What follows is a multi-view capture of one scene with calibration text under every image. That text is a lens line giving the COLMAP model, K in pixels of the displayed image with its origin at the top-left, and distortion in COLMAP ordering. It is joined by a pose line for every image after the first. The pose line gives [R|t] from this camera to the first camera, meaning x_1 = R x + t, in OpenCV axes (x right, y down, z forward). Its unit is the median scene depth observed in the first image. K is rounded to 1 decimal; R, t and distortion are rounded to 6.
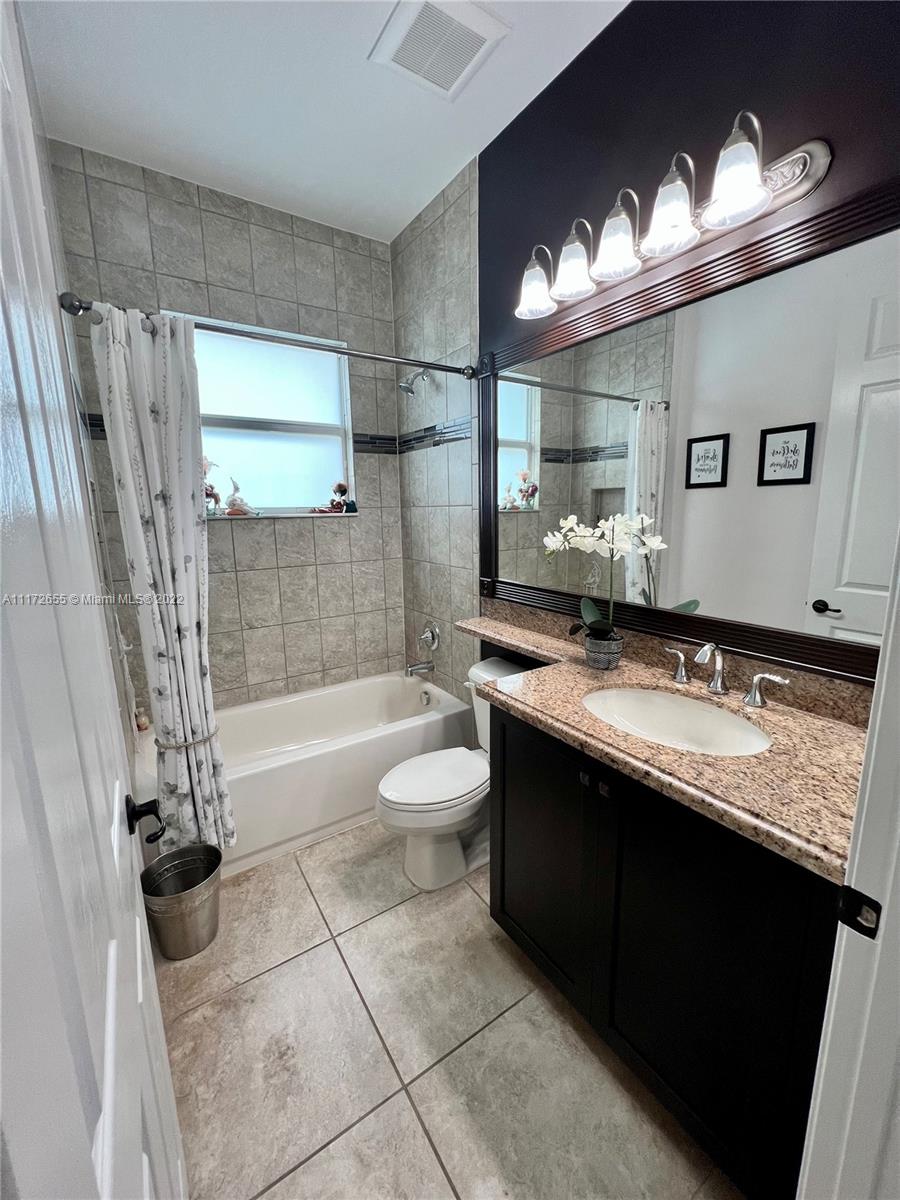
lens RADIAL K [[481.4, 0, 453.9], [0, 481.4, 598.1], [0, 0, 1]] dist [-0.001282, 0.000504]
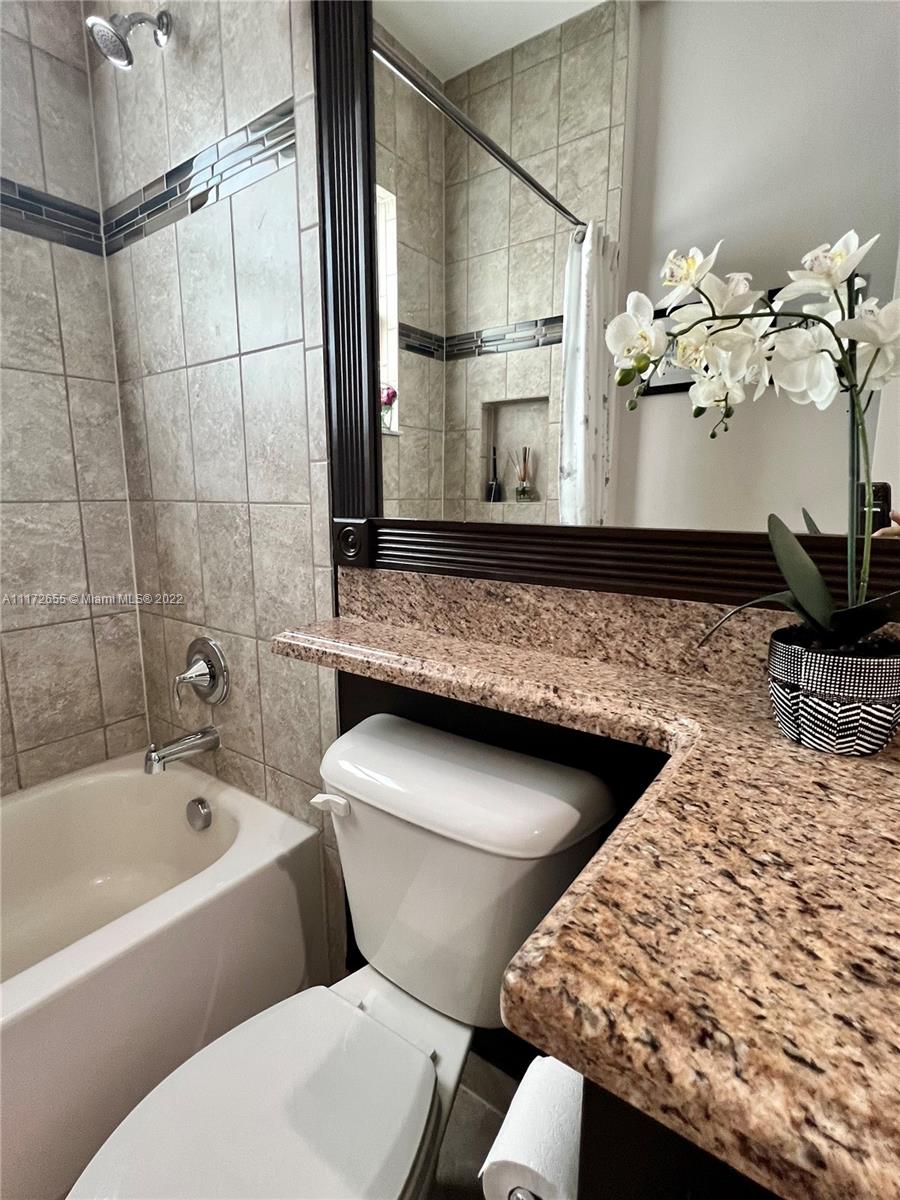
lens RADIAL K [[569.7, 0, 450.0], [0, 569.7, 600.0], [0, 0, 1]] dist [-0.004696, 0.000658]
pose [[0.934667, -0.044795, 0.352692, -0.021365], [0.047665, 0.998863, 0.000546, 0.024787], [-0.352316, 0.016301, 0.935739, 0.446188]]
